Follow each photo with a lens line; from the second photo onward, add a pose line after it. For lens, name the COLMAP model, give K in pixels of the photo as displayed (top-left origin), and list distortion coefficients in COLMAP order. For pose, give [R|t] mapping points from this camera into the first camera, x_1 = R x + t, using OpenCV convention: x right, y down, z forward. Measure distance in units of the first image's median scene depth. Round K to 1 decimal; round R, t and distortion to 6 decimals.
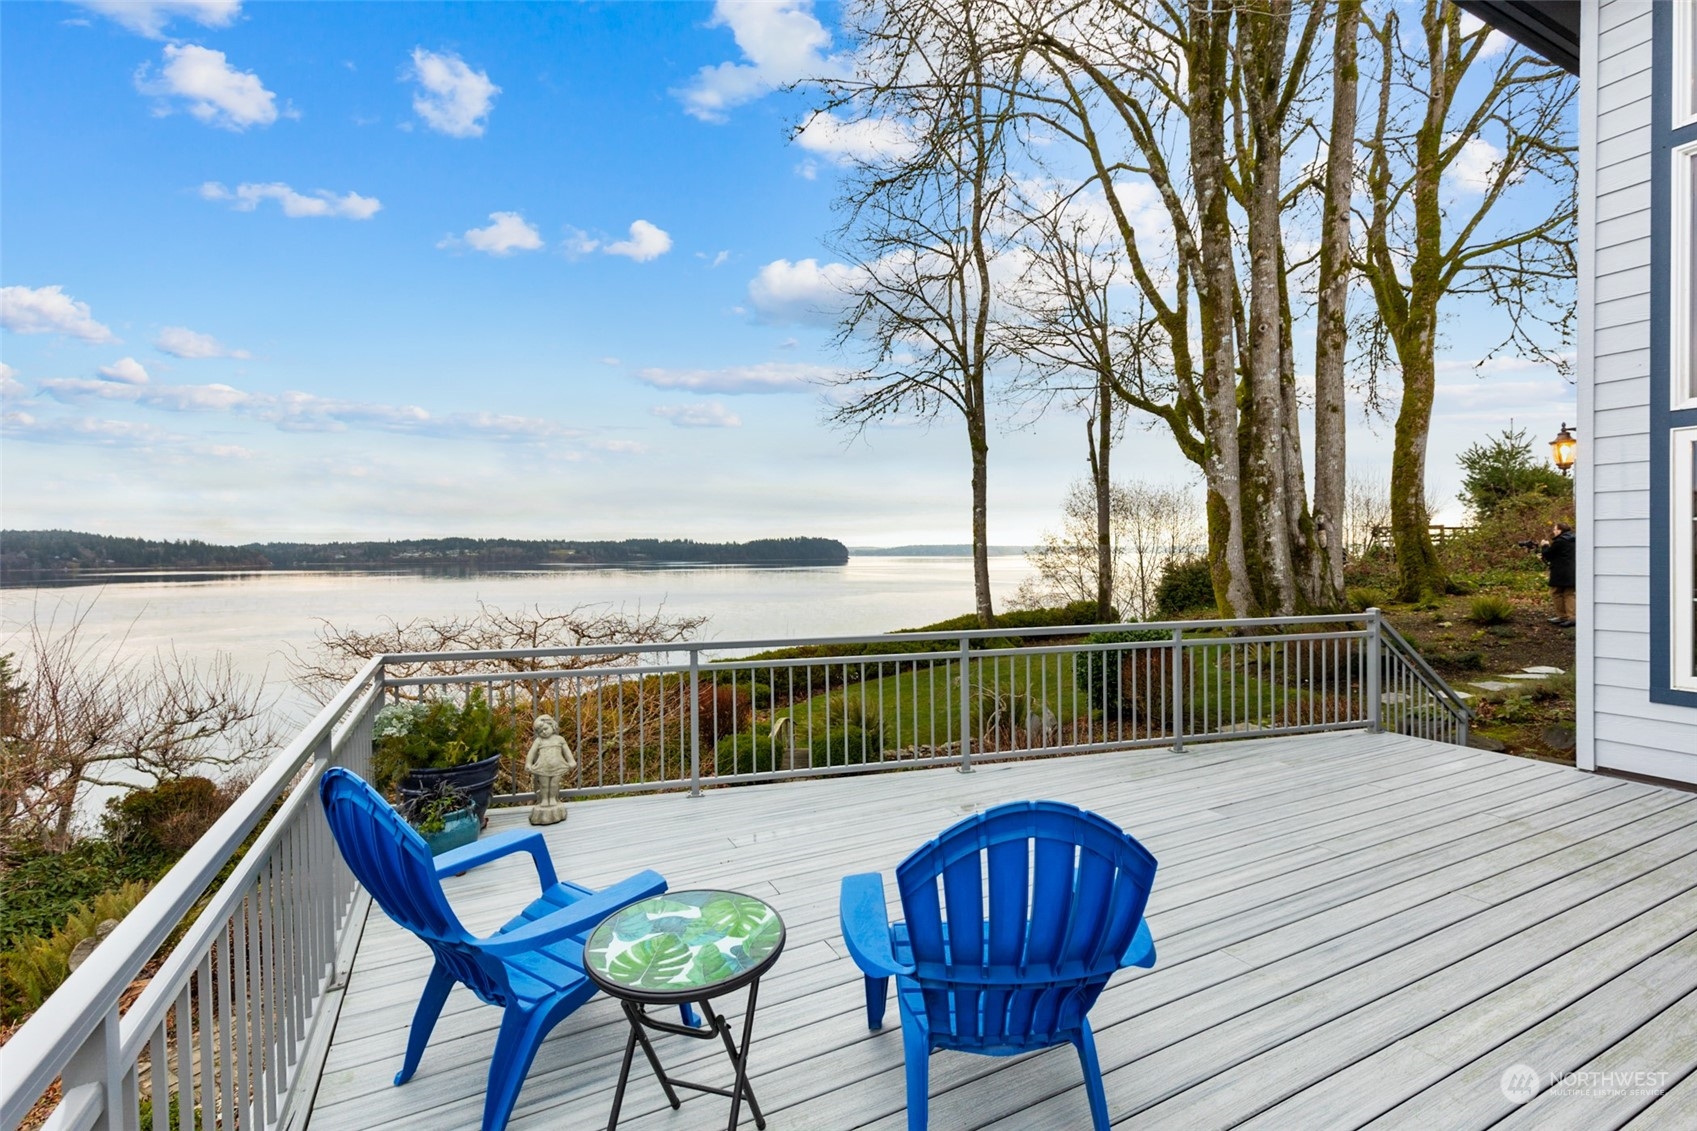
lens RADIAL K [[767.8, 0, 858.3], [0, 767.8, 564.8], [0, 0, 1]] dist [0.008738, -0.002053]
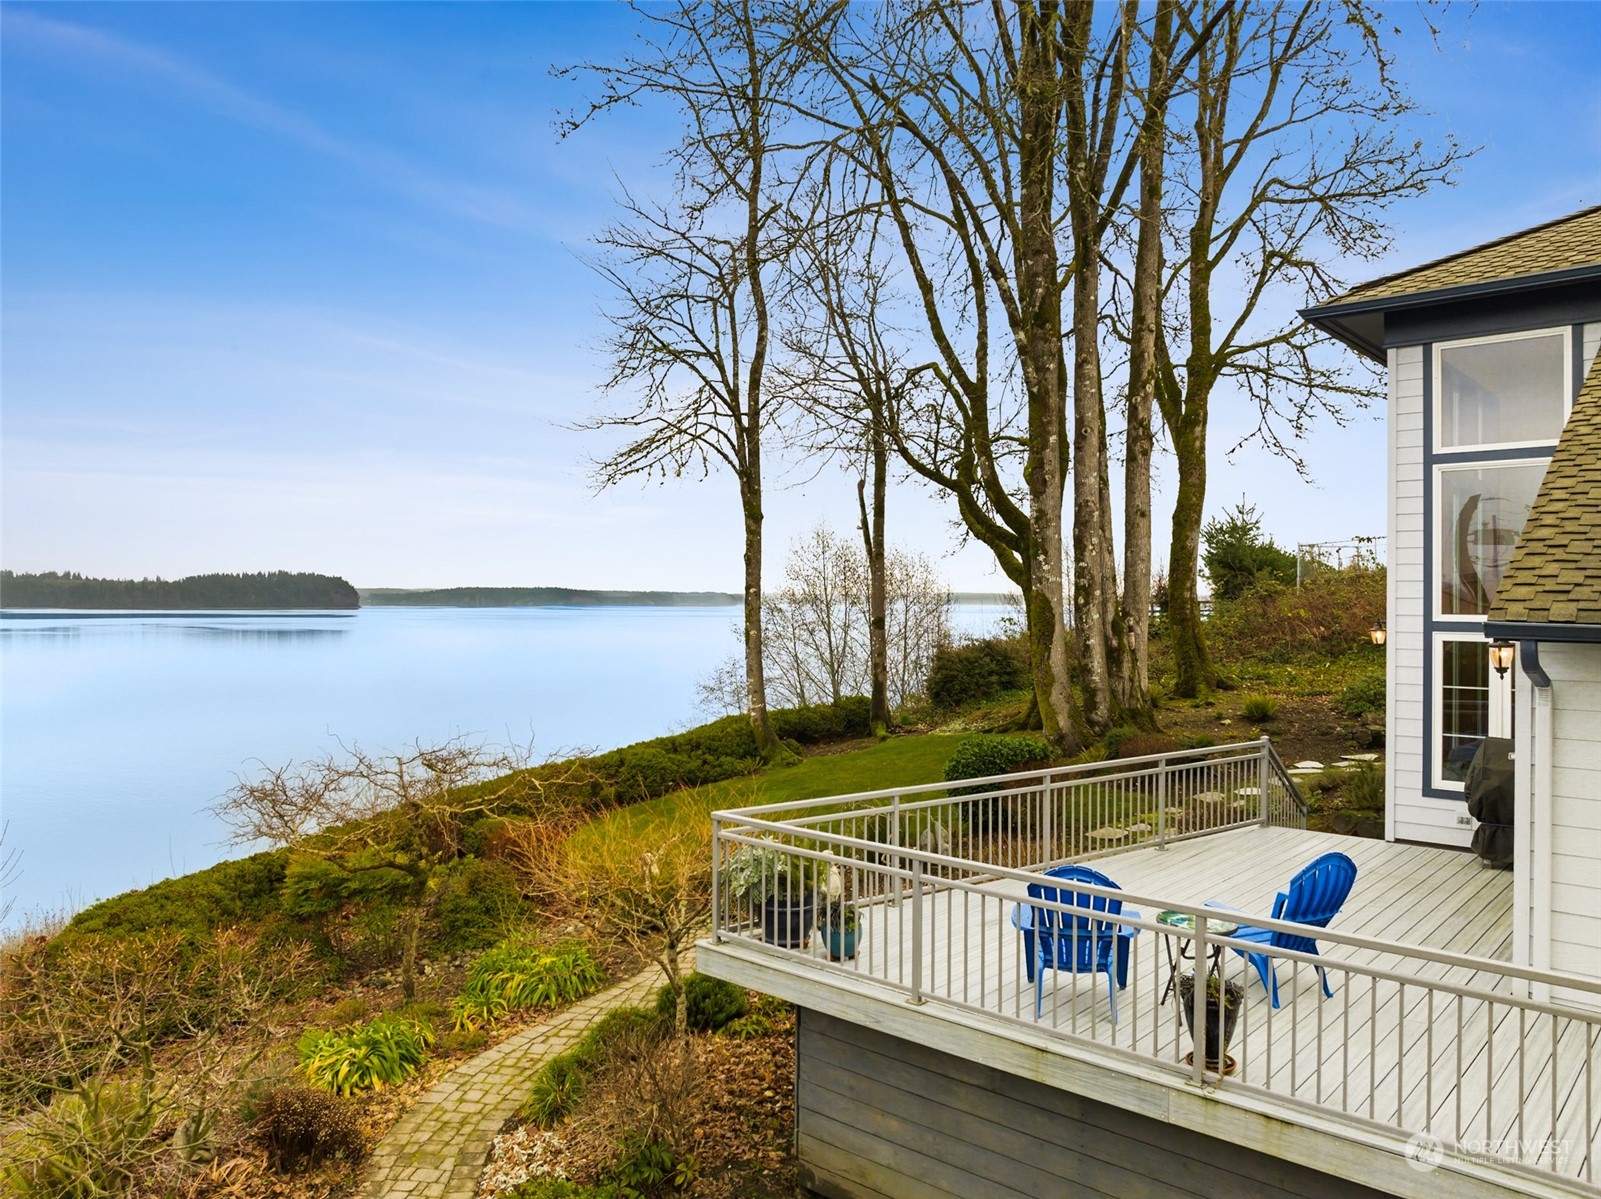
lens RADIAL K [[1155.8, 0, 801.6], [0, 1155.8, 598.6], [0, 0, 1]] dist [-0.033419, -0.003965]
pose [[0.932744, 0.013180, 0.360299, -0.290905], [-0.007772, 0.999834, -0.016453, -0.051685], [-0.360456, 0.012546, 0.932692, -0.212652]]
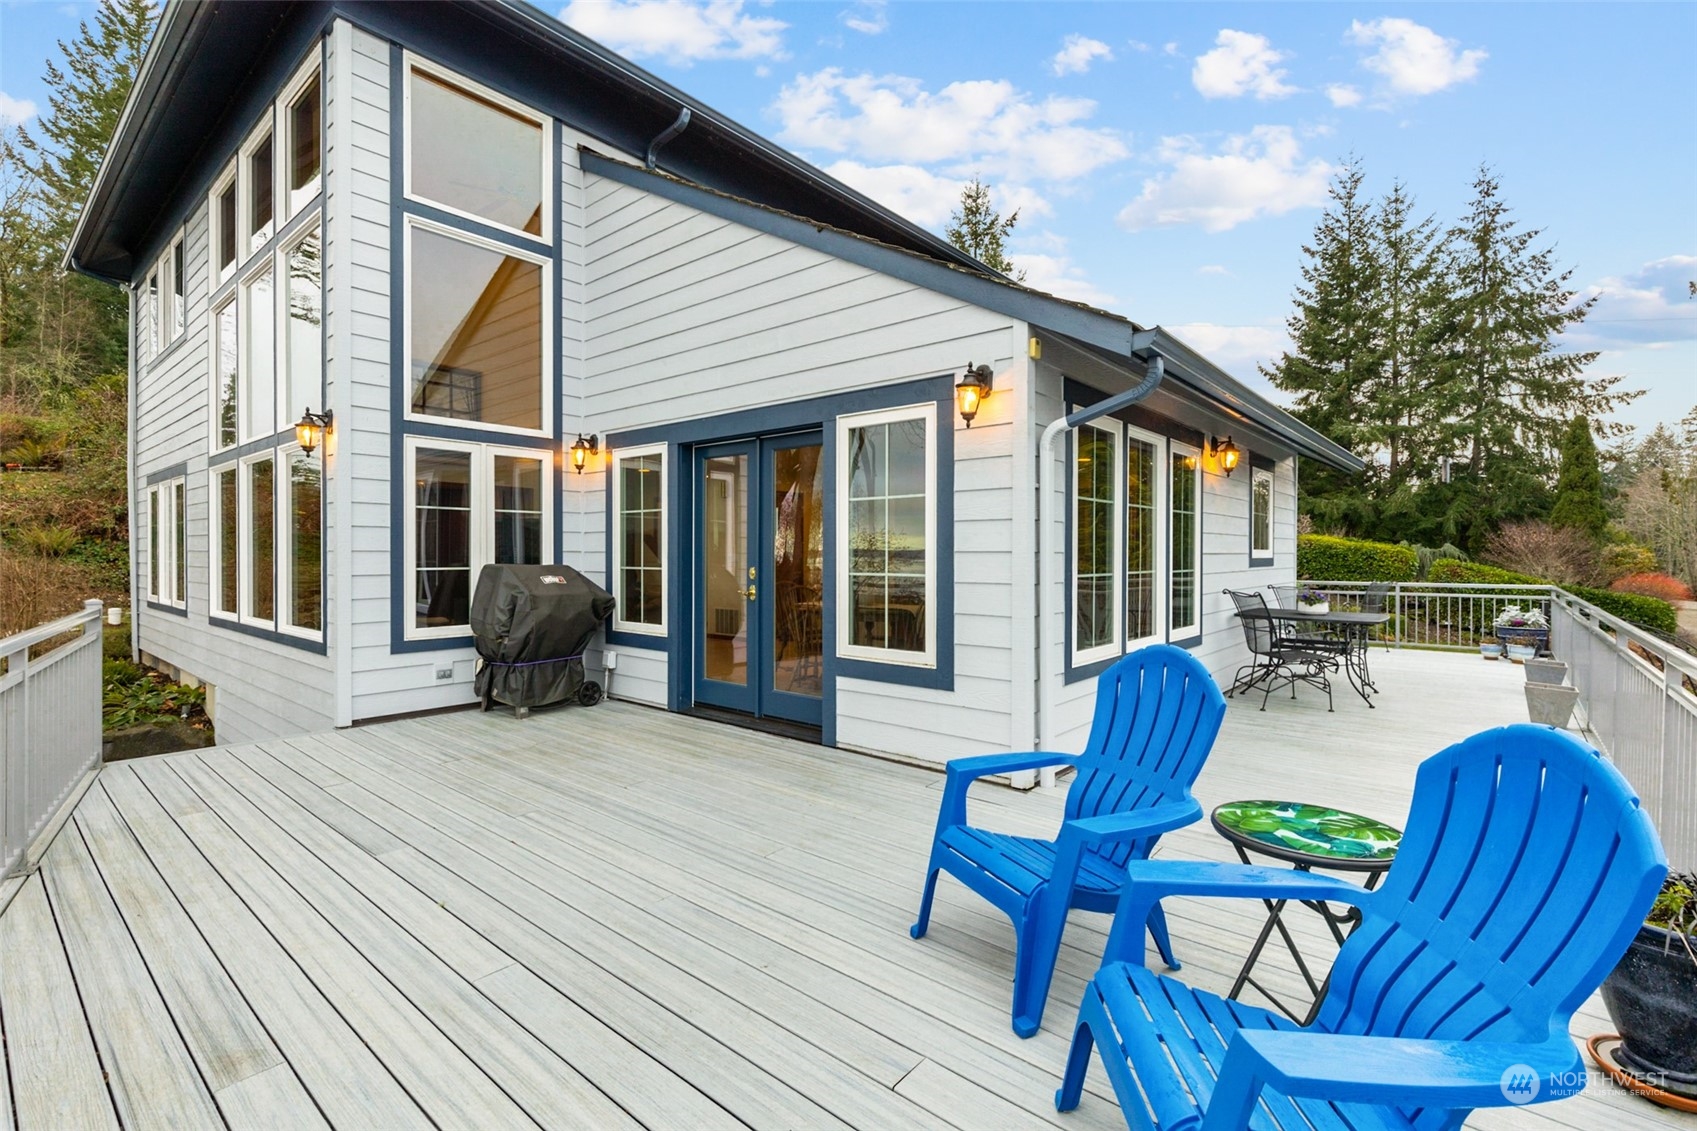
lens RADIAL K [[767.8, 0, 863.5], [0, 767.8, 558.3], [0, 0, 1]] dist [0.008738, -0.002053]
pose [[-0.390841, 0.000650, 0.920458, -0.104504], [0.015071, 0.999870, 0.005693, 0.008138], [-0.920335, 0.016097, -0.390800, 0.212314]]
